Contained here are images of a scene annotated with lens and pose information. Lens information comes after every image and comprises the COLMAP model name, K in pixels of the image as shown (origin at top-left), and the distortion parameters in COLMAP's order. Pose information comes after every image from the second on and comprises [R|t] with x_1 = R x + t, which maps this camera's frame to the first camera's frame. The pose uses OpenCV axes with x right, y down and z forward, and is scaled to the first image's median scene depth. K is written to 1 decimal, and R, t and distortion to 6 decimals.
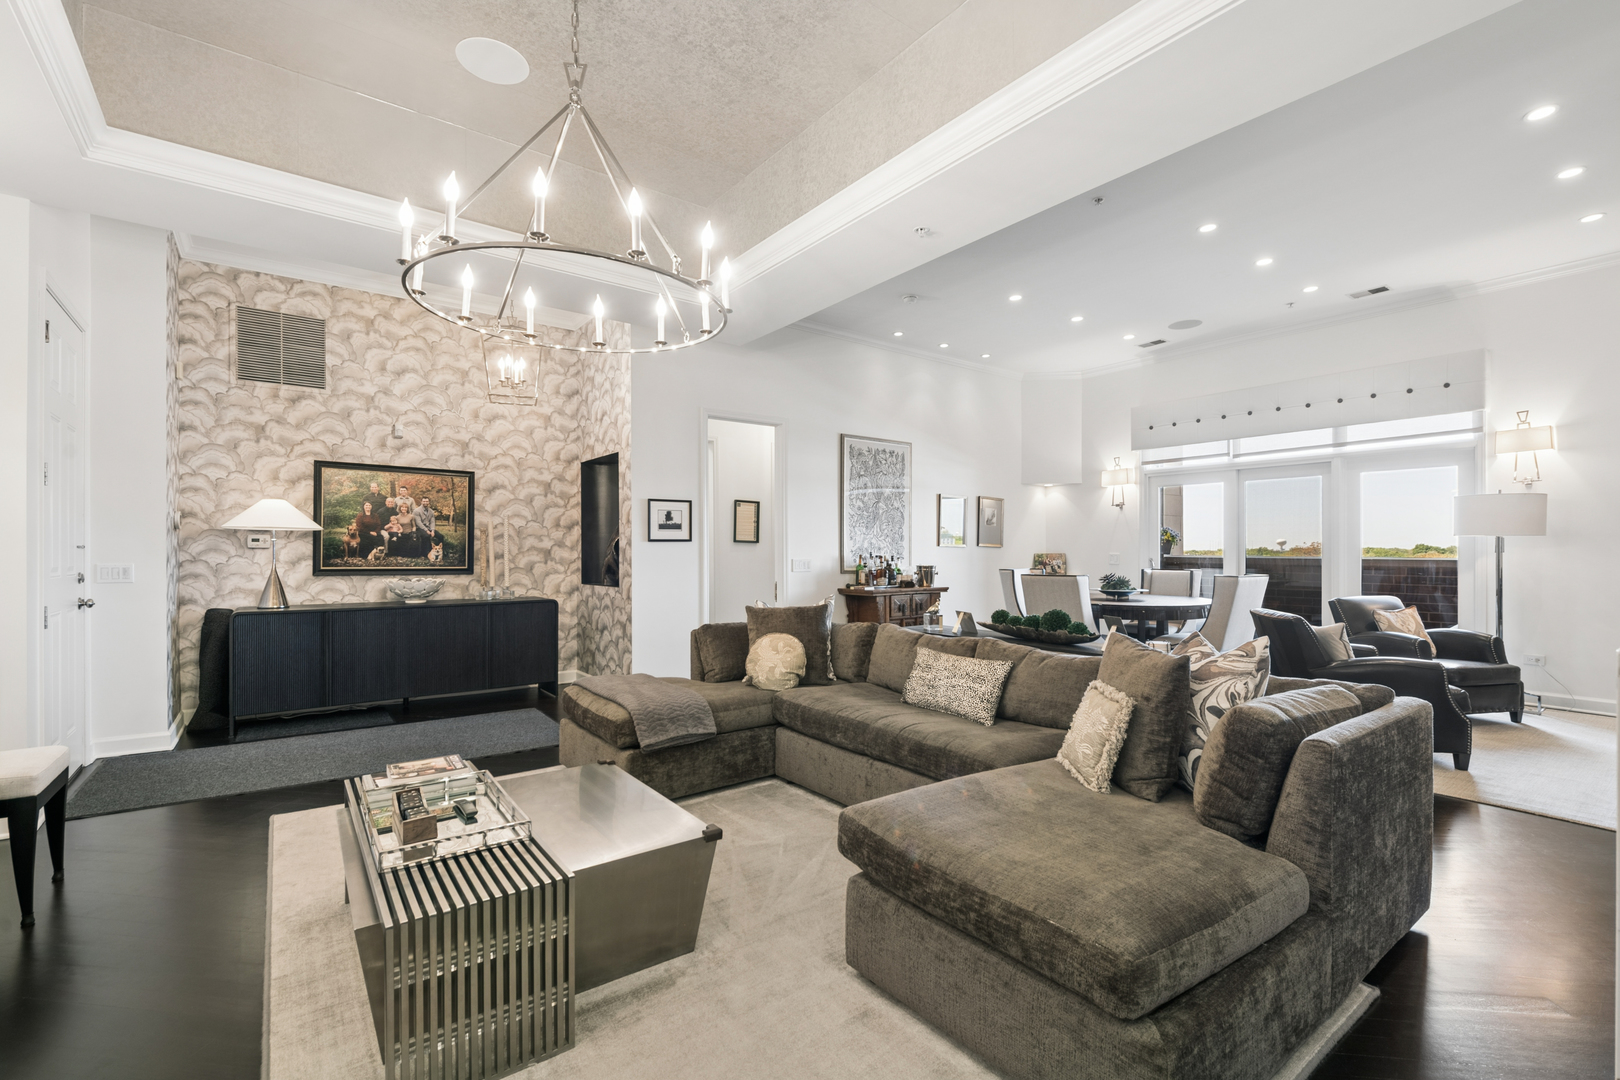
lens RADIAL K [[706.4, 0, 800.0], [0, 706.4, 553.4], [0, 0, 1]] dist [0.001594, -0.003040]
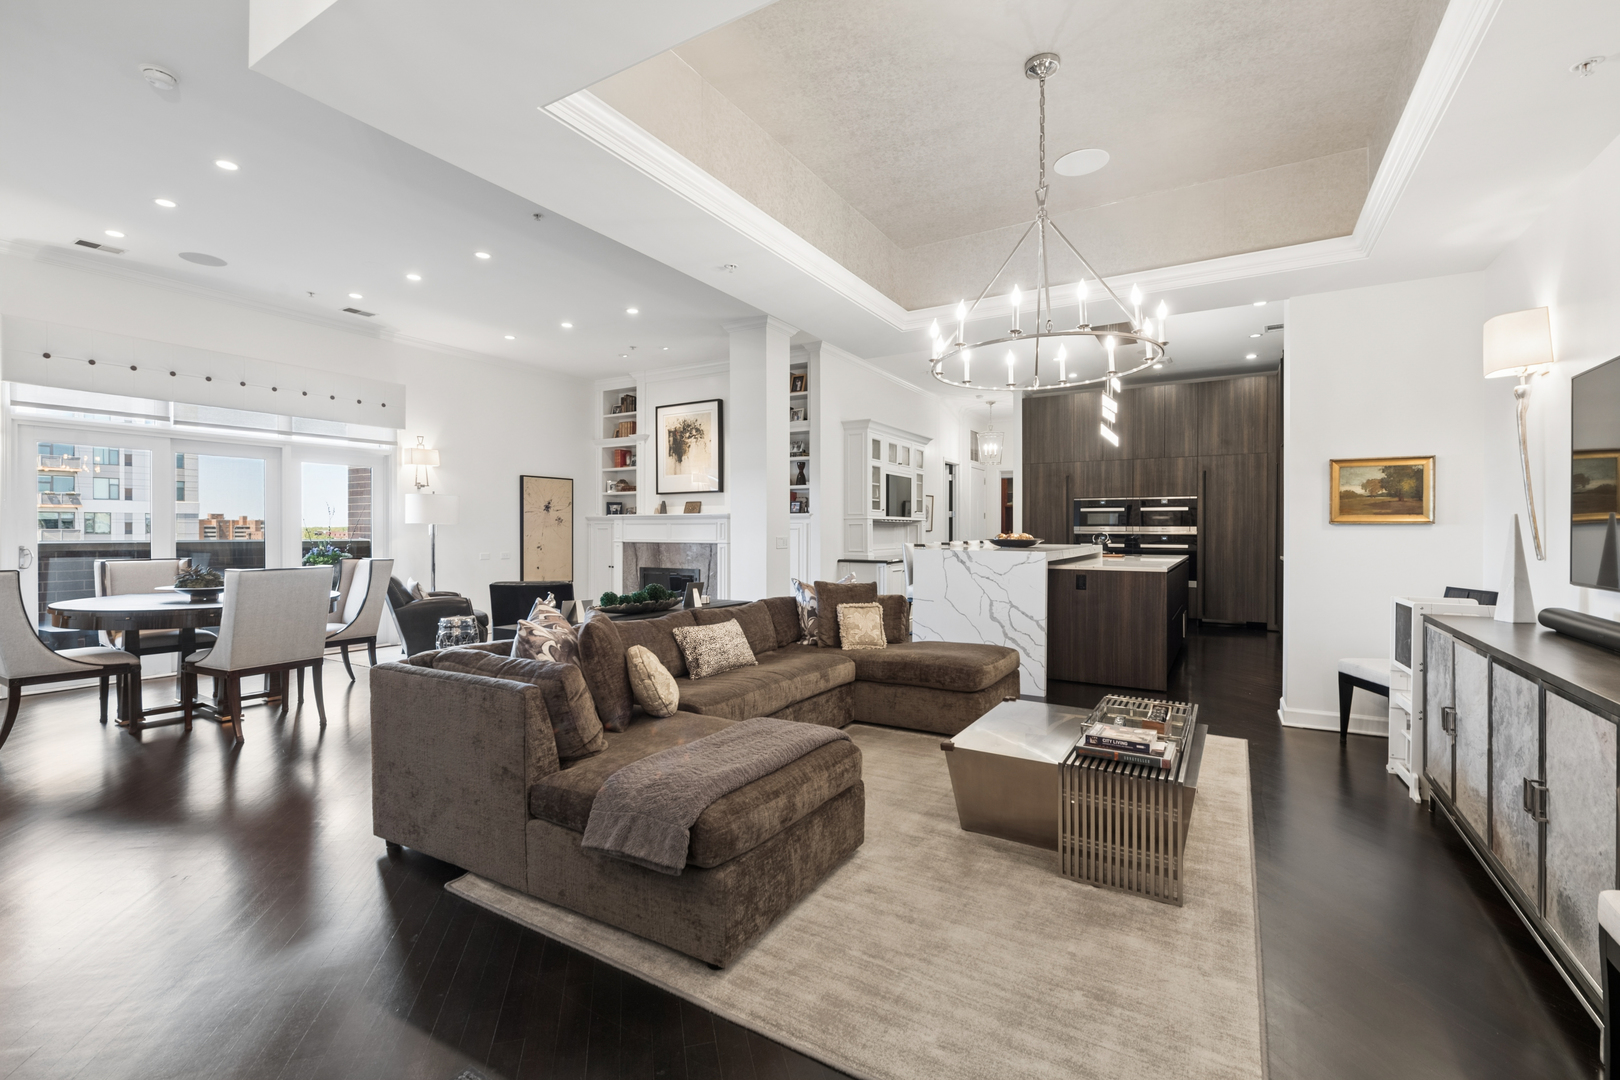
lens RADIAL K [[706.4, 0, 817.6], [0, 706.4, 531.7], [0, 0, 1]] dist [0.001594, -0.003040]
pose [[-0.397630, 0.000512, 0.917546, -0.546919], [0.001358, 0.999999, 0.000030, -0.007743], [-0.917545, 0.001258, -0.397631, 0.755344]]
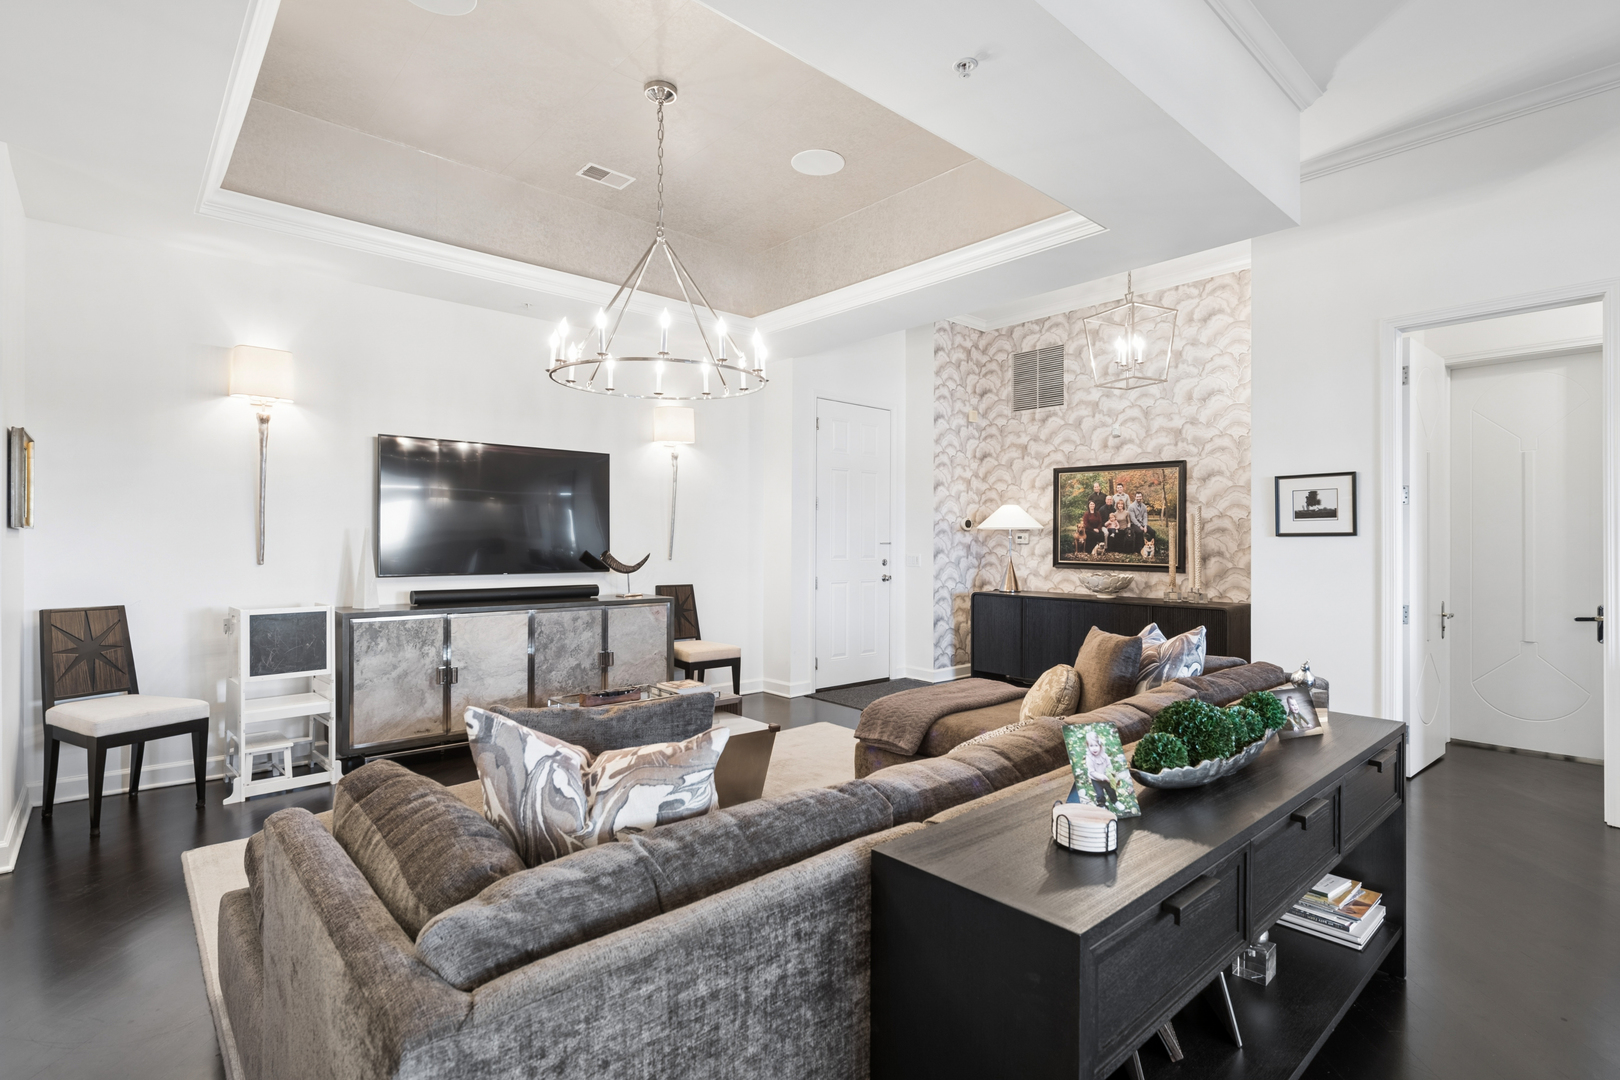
lens RADIAL K [[778.1, 0, 806.3], [0, 778.1, 548.1], [0, 0, 1]] dist [0.019110, 0.000241]
pose [[0.090188, 0.010060, -0.995874, 0.501126], [-0.005843, 0.999937, 0.009572, -0.009297], [0.995908, 0.004955, 0.090241, 0.430060]]
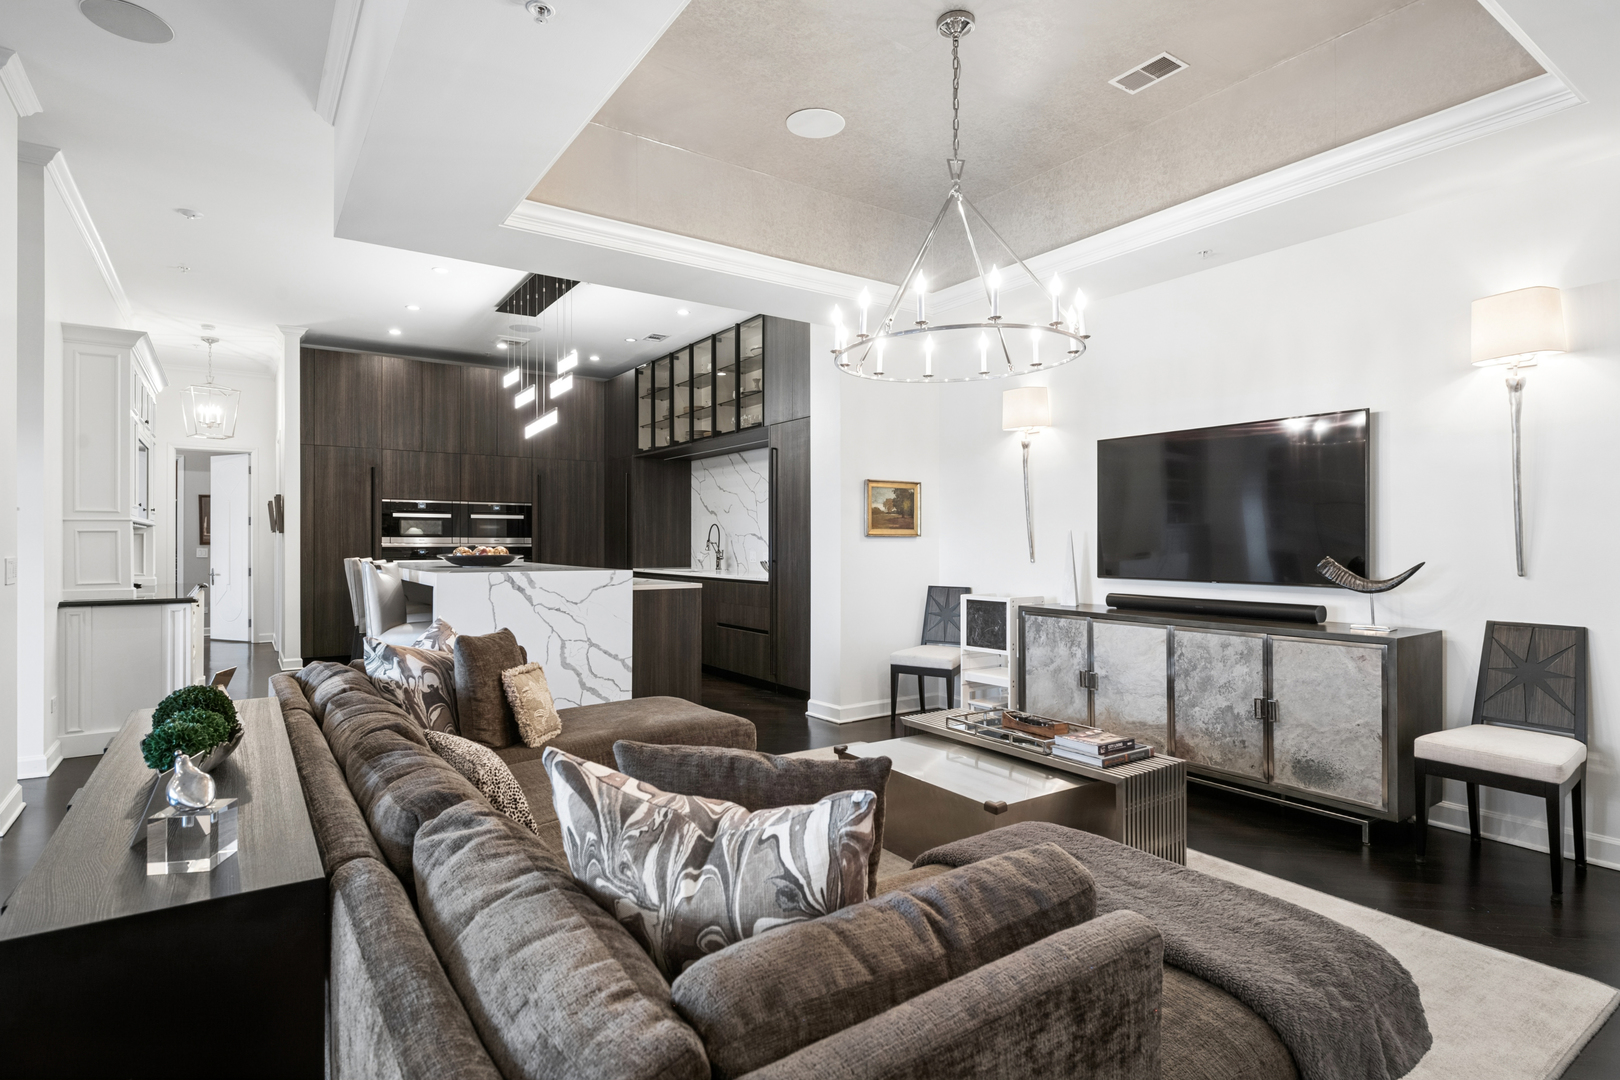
lens RADIAL K [[820.2, 0, 805.6], [0, 820.2, 543.9], [0, 0, 1]] dist [0.004503, -0.002059]
pose [[-0.999570, 0.003247, 0.029128, -0.040596], [0.003373, 0.999985, 0.004280, -0.010584], [-0.029114, 0.004376, -0.999567, 0.943787]]
